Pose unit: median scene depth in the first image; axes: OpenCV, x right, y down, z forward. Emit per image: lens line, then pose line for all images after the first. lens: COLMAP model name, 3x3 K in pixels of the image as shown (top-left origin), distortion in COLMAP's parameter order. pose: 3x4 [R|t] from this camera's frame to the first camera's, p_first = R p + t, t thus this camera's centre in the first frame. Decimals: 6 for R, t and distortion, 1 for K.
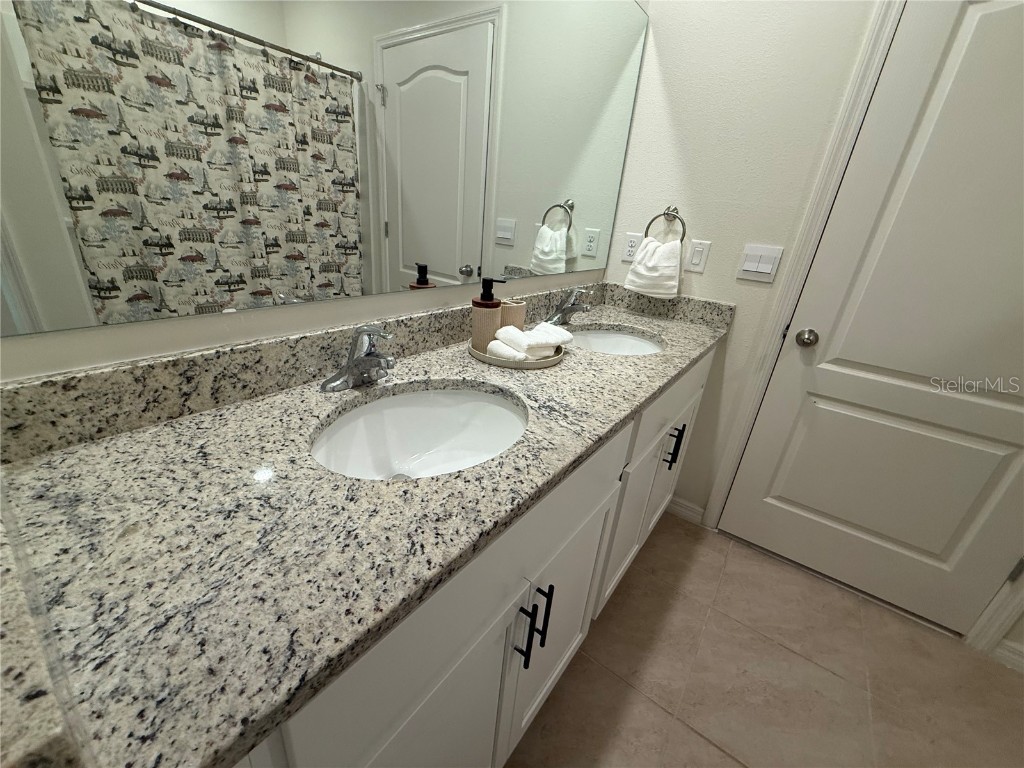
lens RADIAL K [[408.5, 0, 509.4], [0, 408.5, 383.3], [0, 0, 1]] dist [-0.001461, 0.000727]
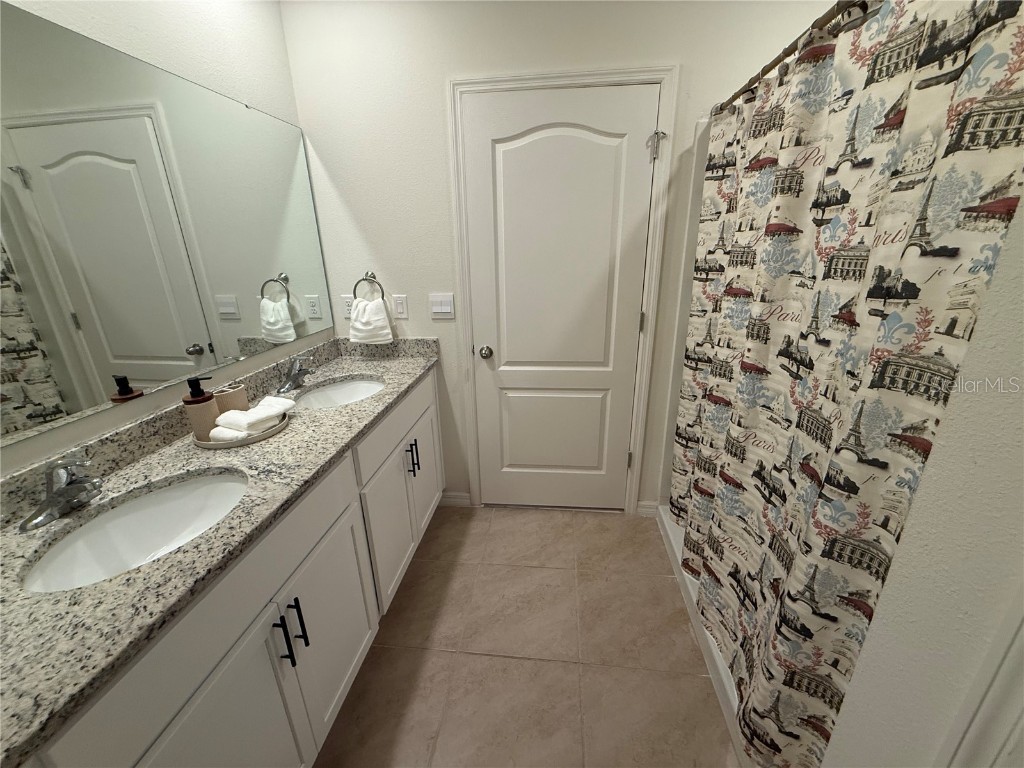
lens RADIAL K [[408.5, 0, 509.4], [0, 408.5, 383.3], [0, 0, 1]] dist [-0.001461, 0.000727]
pose [[0.861640, -0.258887, 0.436526, 0.213238], [0.279792, 0.959910, 0.017017, -0.012517], [-0.423431, 0.107474, 0.899531, -0.421510]]
